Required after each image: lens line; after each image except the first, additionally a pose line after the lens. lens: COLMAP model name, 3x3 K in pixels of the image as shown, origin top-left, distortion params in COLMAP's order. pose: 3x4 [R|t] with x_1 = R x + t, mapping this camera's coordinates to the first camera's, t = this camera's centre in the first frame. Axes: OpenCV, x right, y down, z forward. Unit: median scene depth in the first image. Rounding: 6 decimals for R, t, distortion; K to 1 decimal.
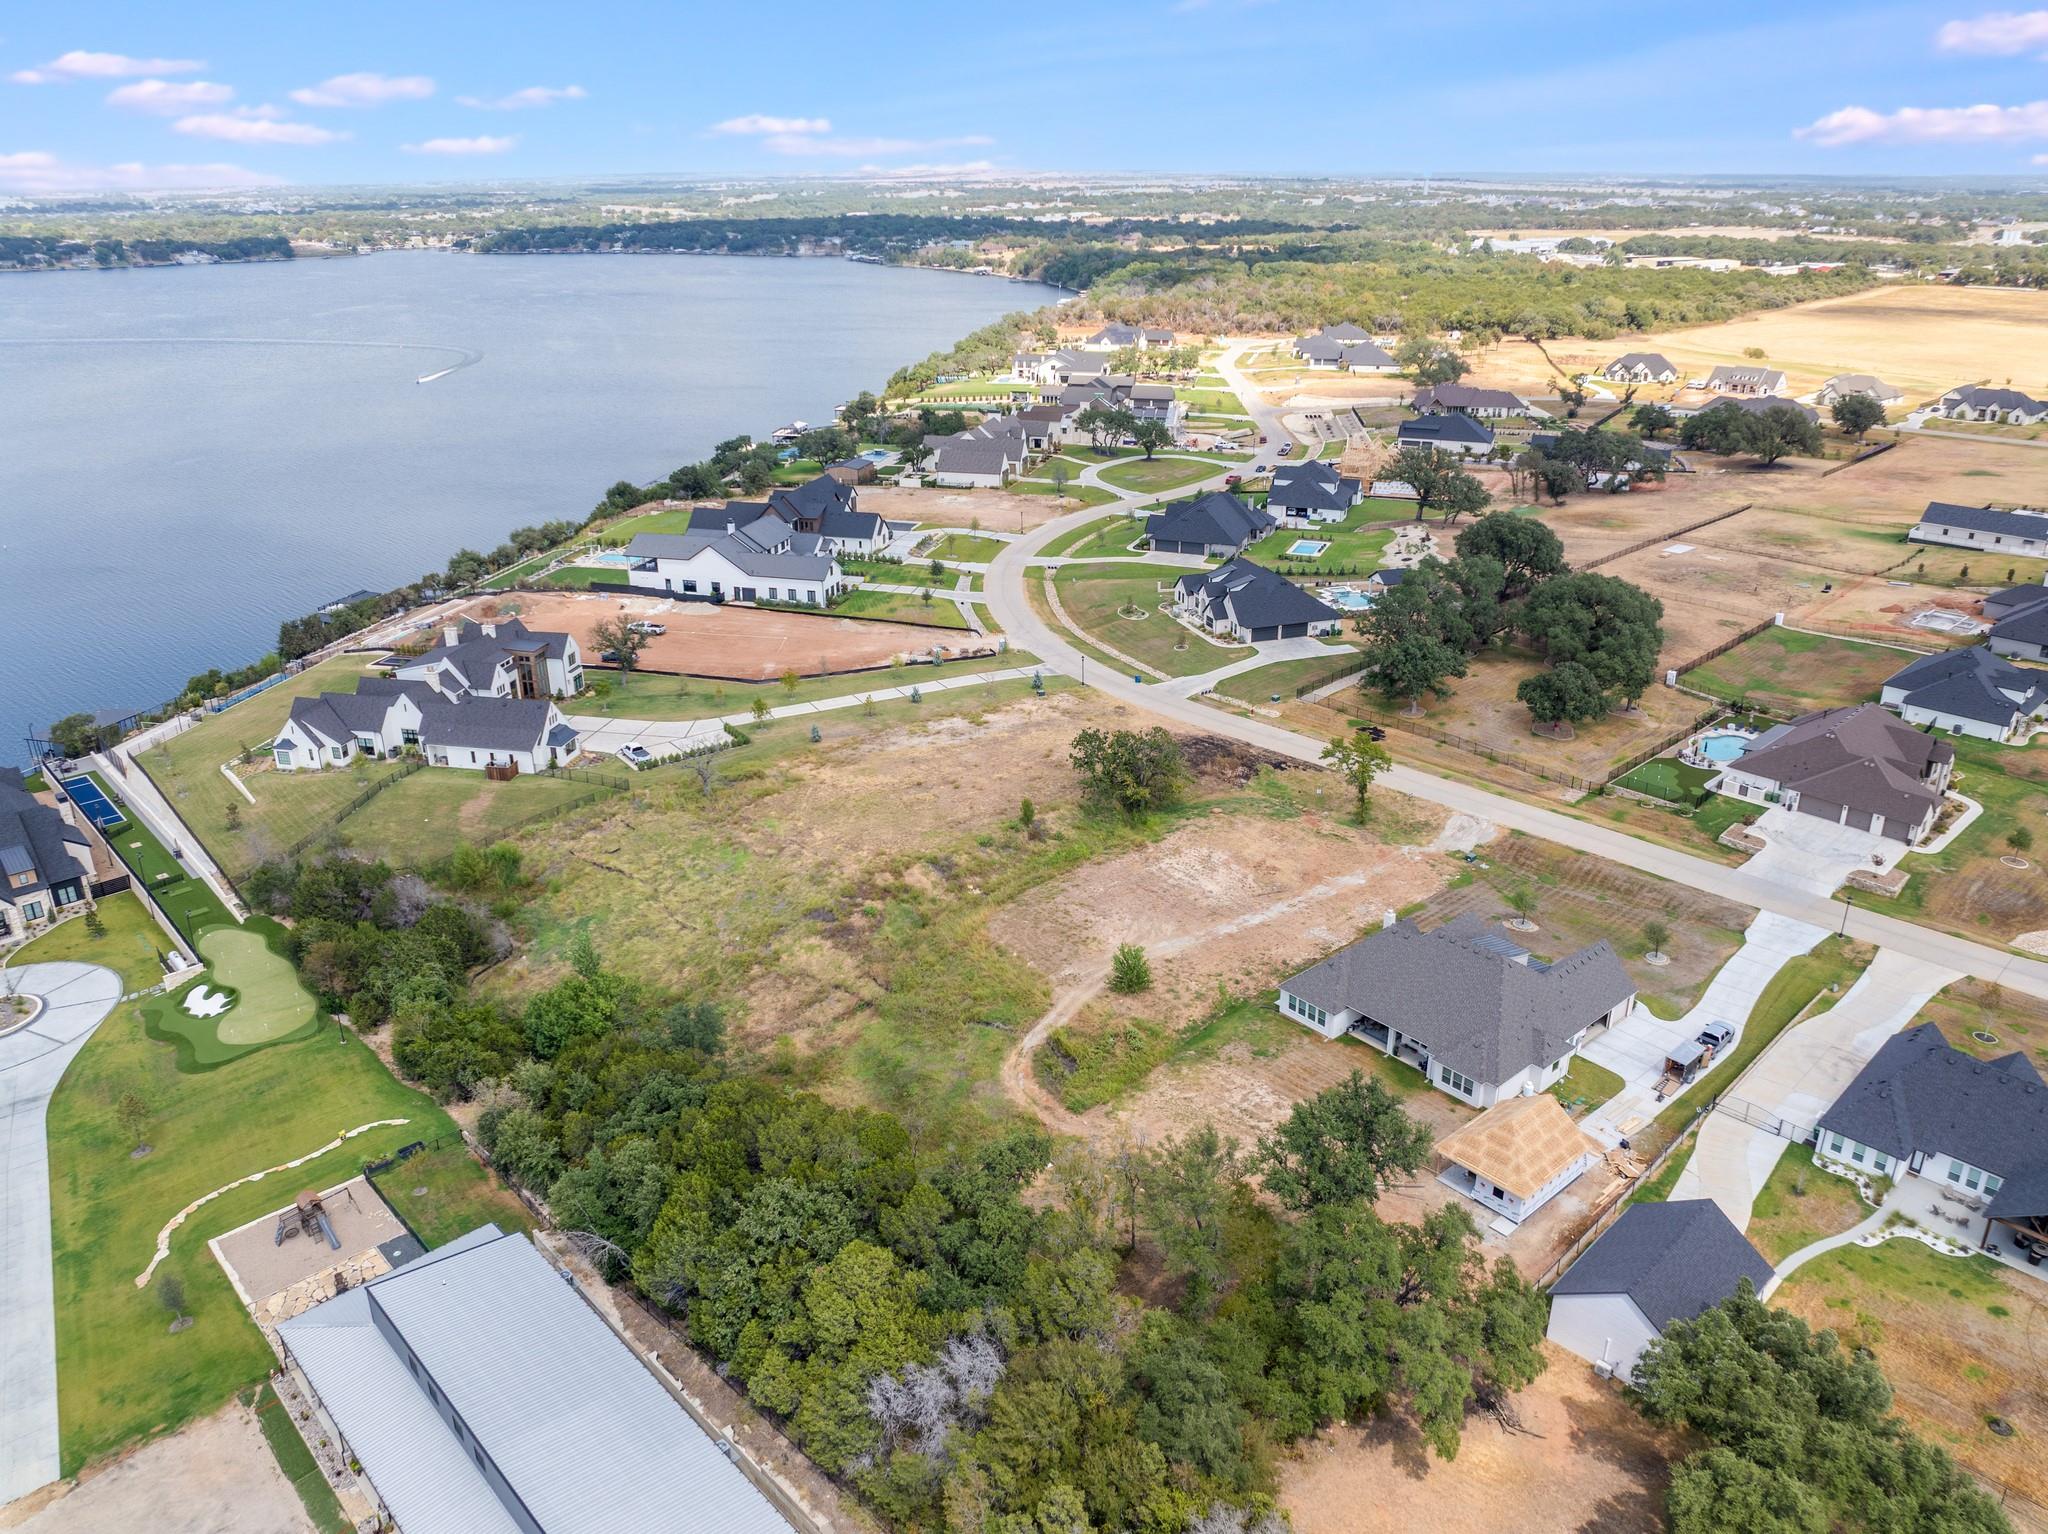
lens RADIAL K [[1446.2, 0, 1015.3], [0, 1446.2, 764.7], [0, 0, 1]] dist [-0.036525, 0.002300]
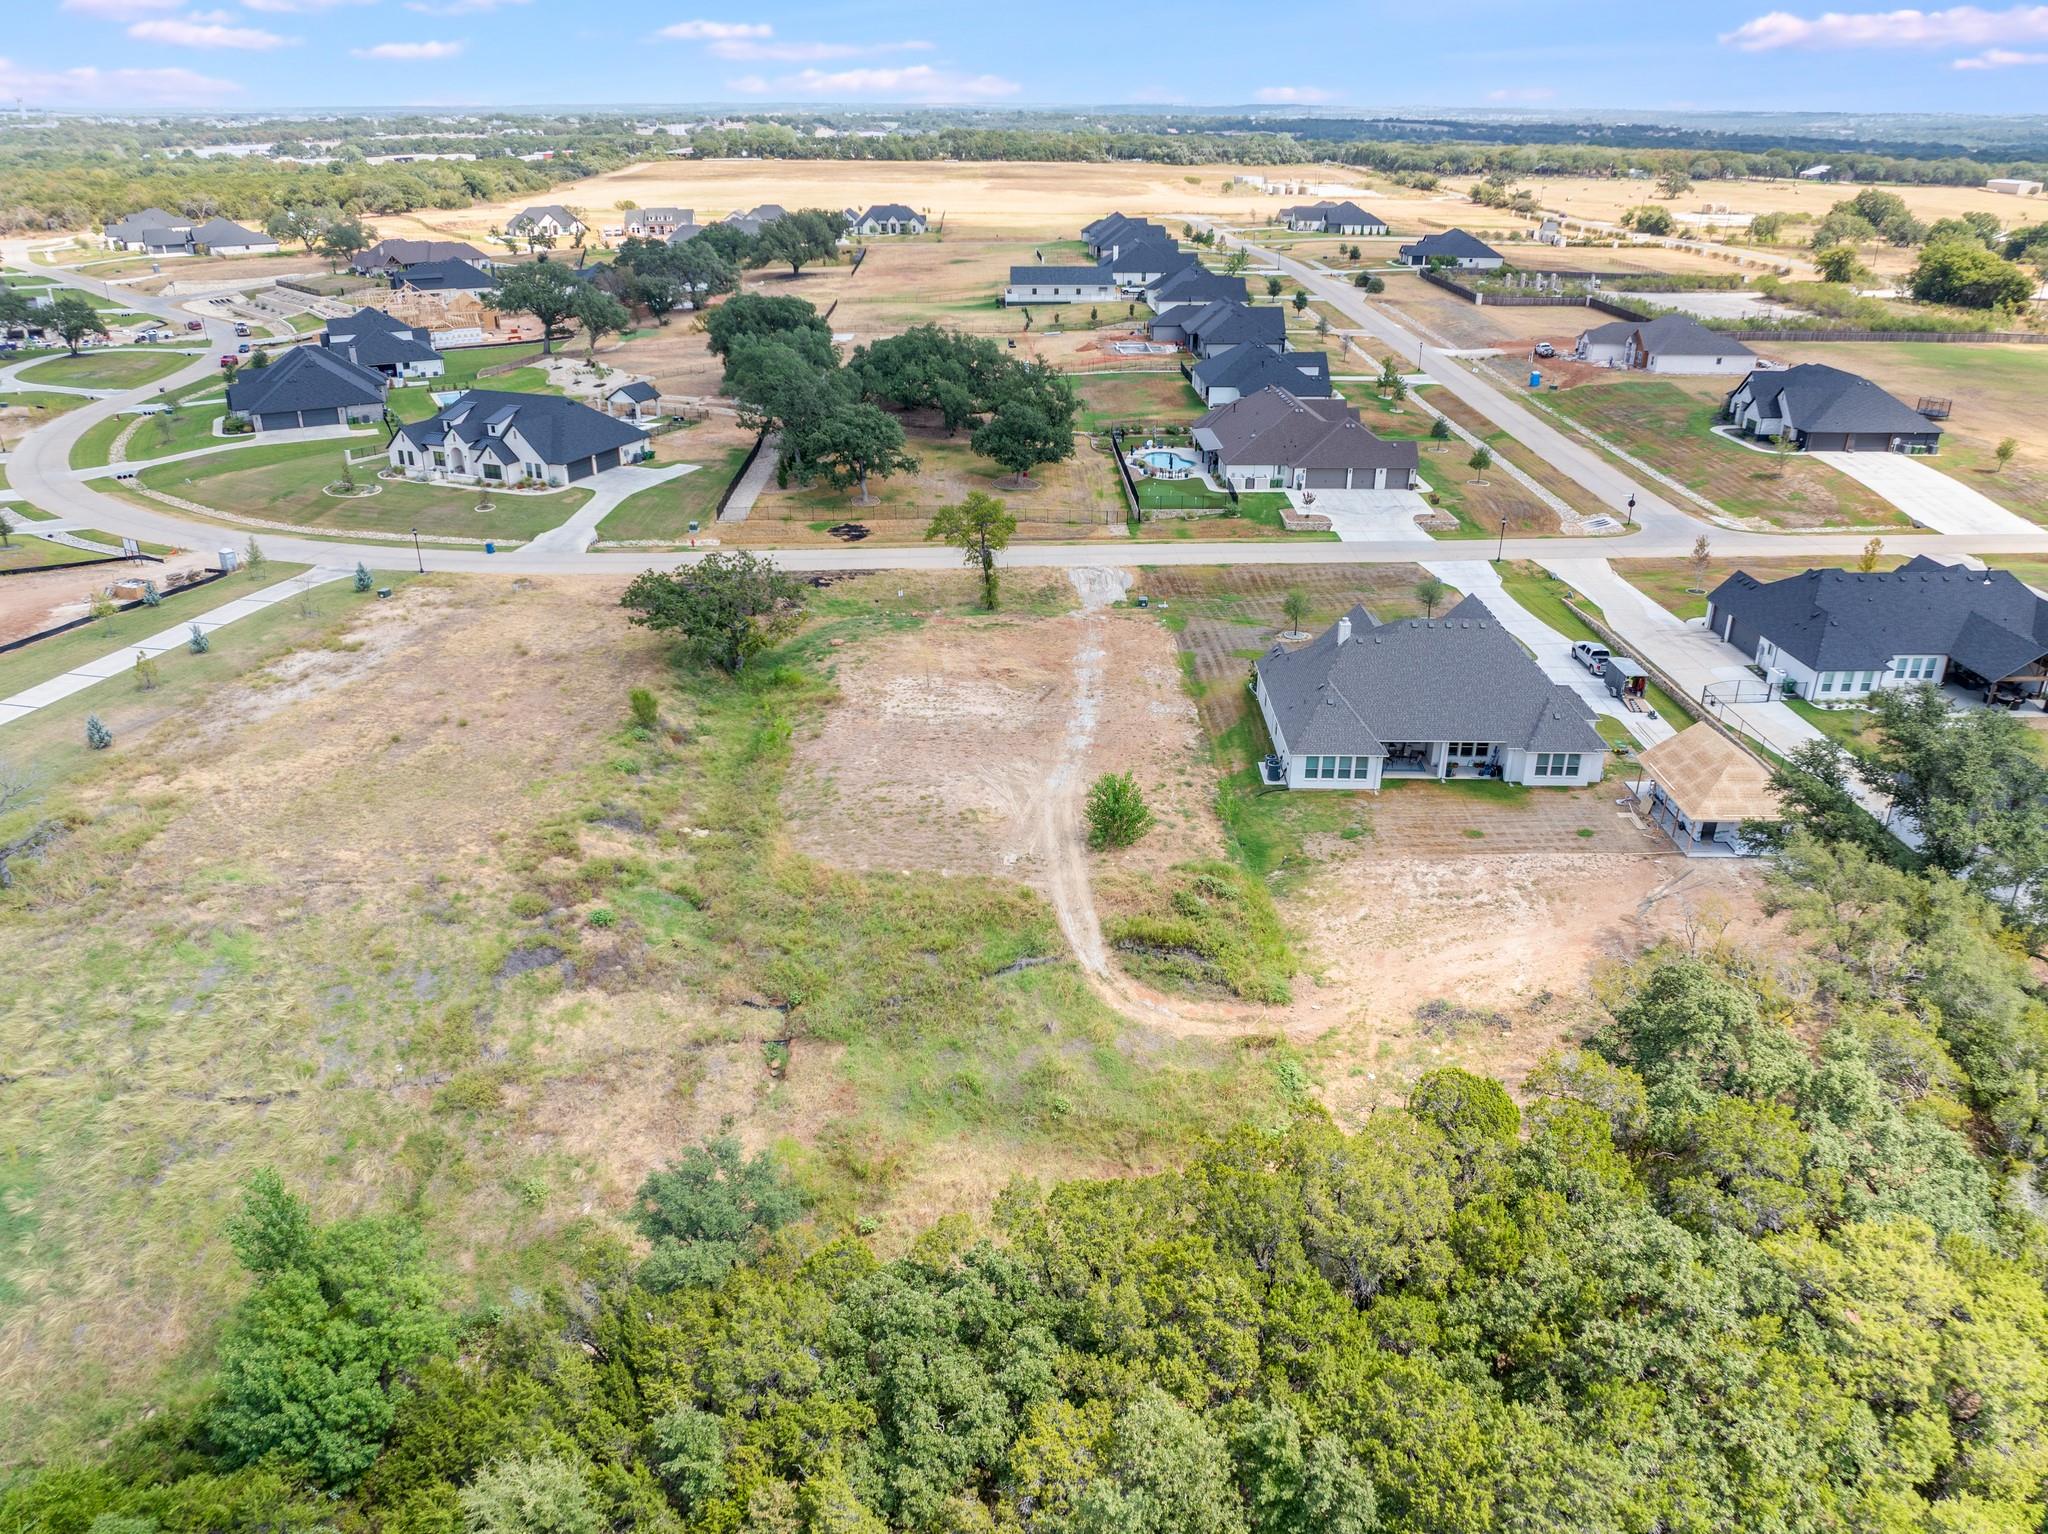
lens RADIAL K [[1449.0, 0, 1024.0], [0, 1449.0, 767.0], [0, 0, 1]] dist [-0.042380, 0.005638]
pose [[0.655367, -0.306845, 0.690174, -0.263848], [0.280086, 0.947343, 0.155219, 0.004324], [-0.701460, 0.091582, 0.706800, 0.361745]]
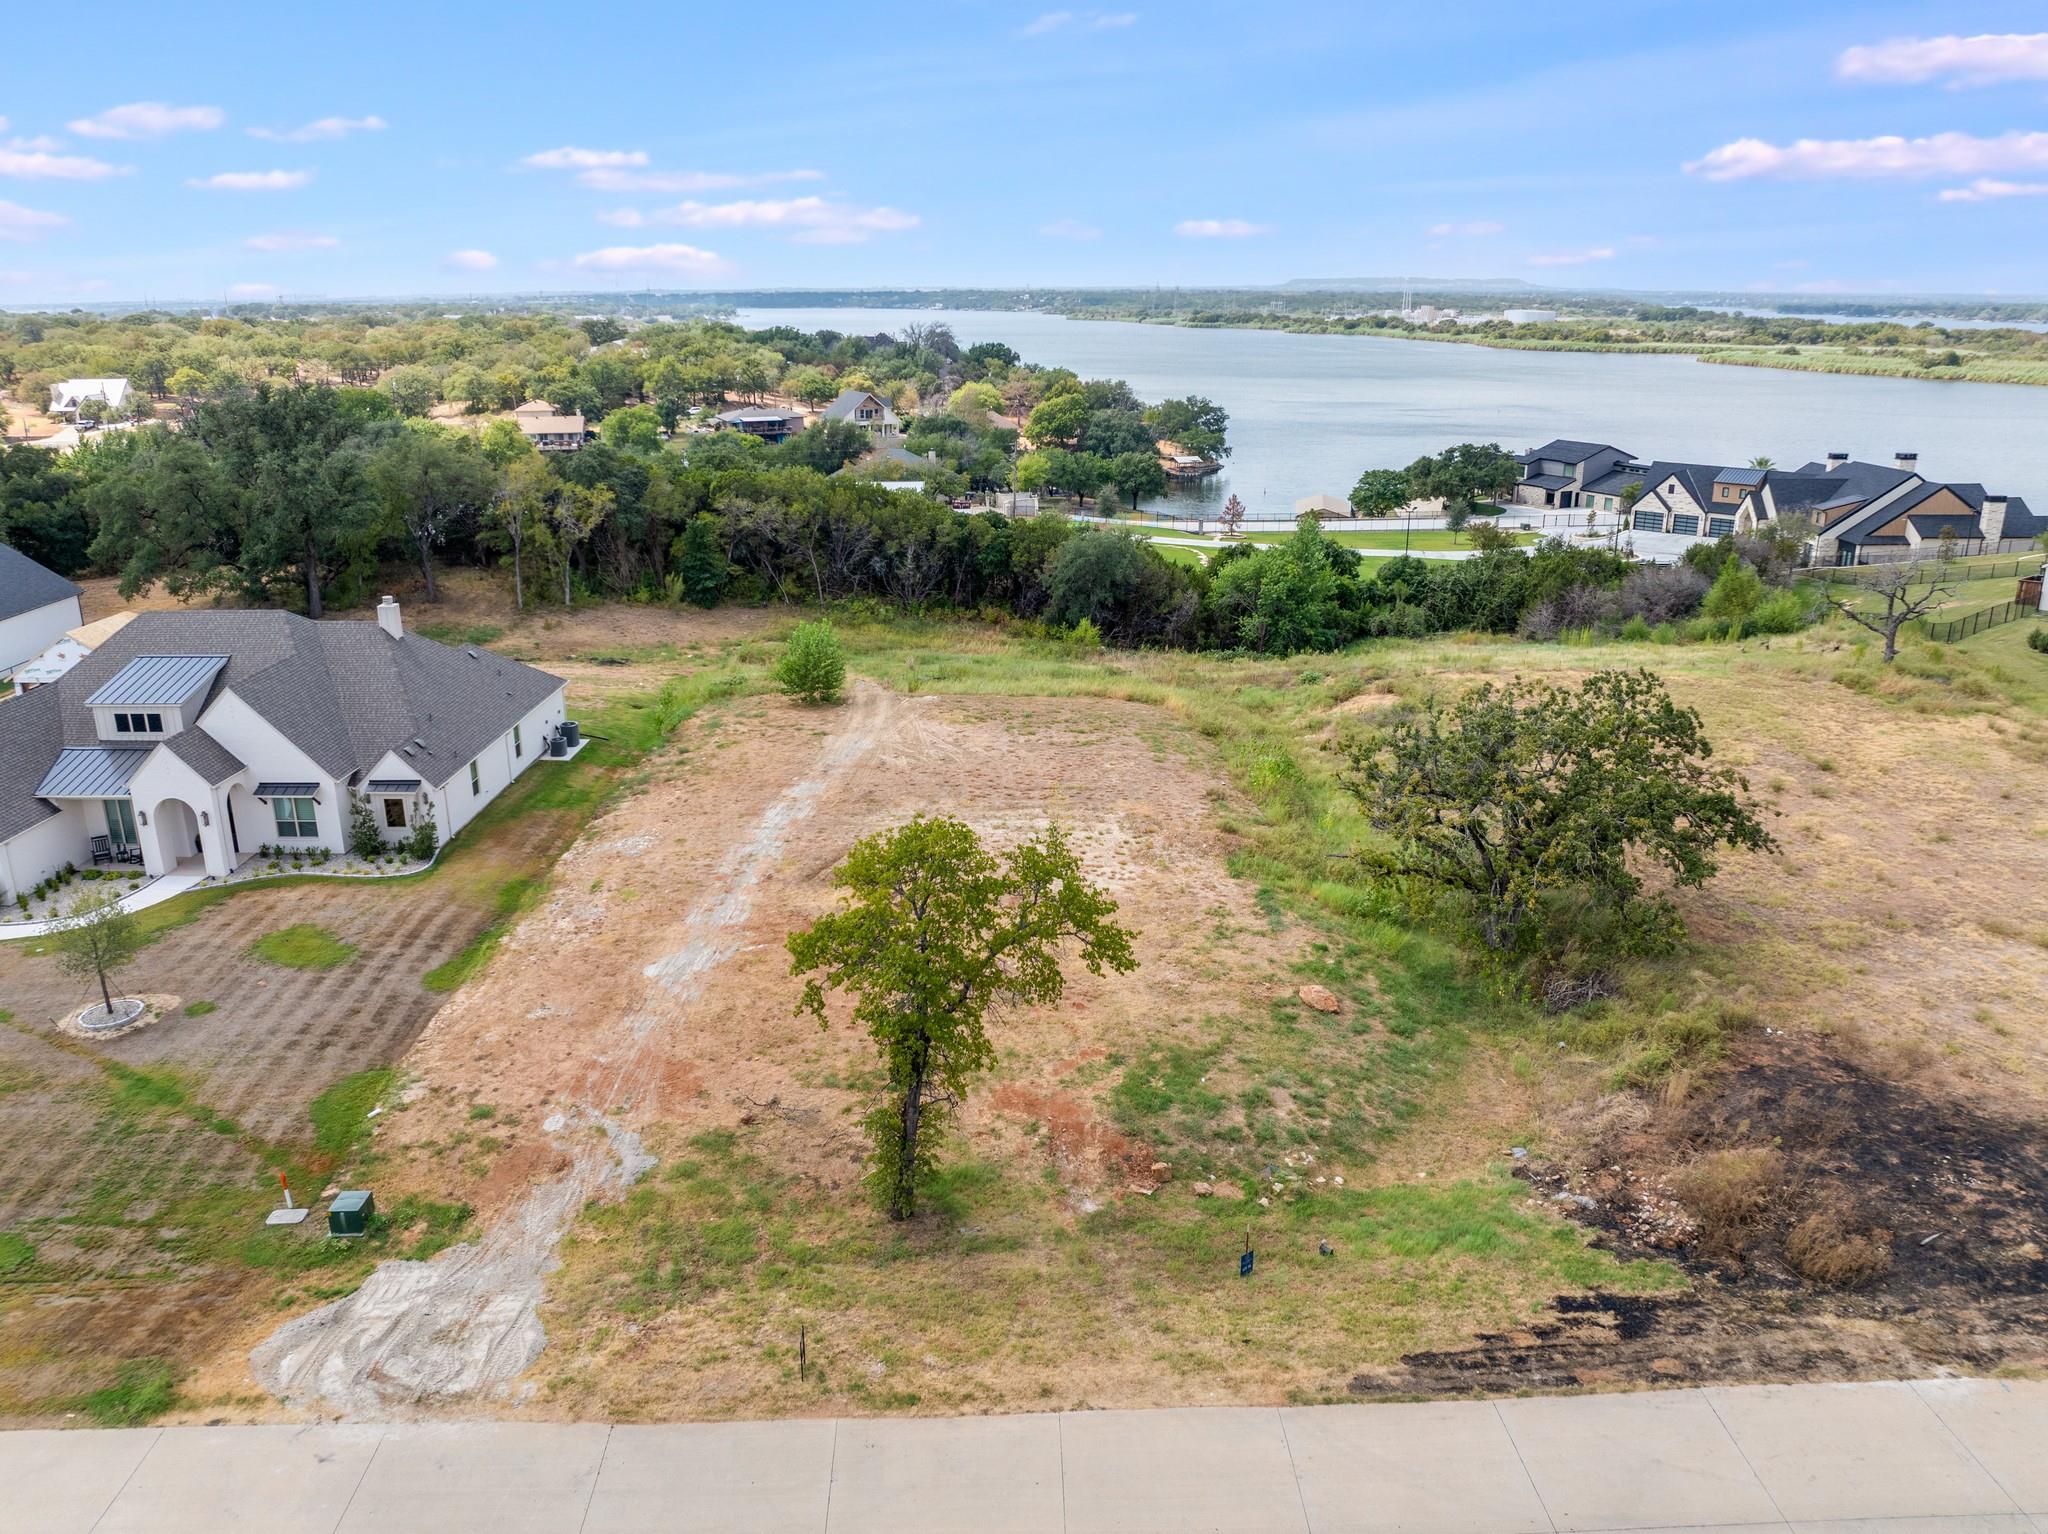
lens RADIAL K [[1446.2, 0, 1015.3], [0, 1446.2, 764.7], [0, 0, 1]] dist [-0.036525, 0.002300]
pose [[-0.657039, 0.242991, -0.713621, 0.306489], [-0.281862, 0.798785, 0.531503, -0.113843], [0.699181, 0.550361, -0.456343, 0.889247]]
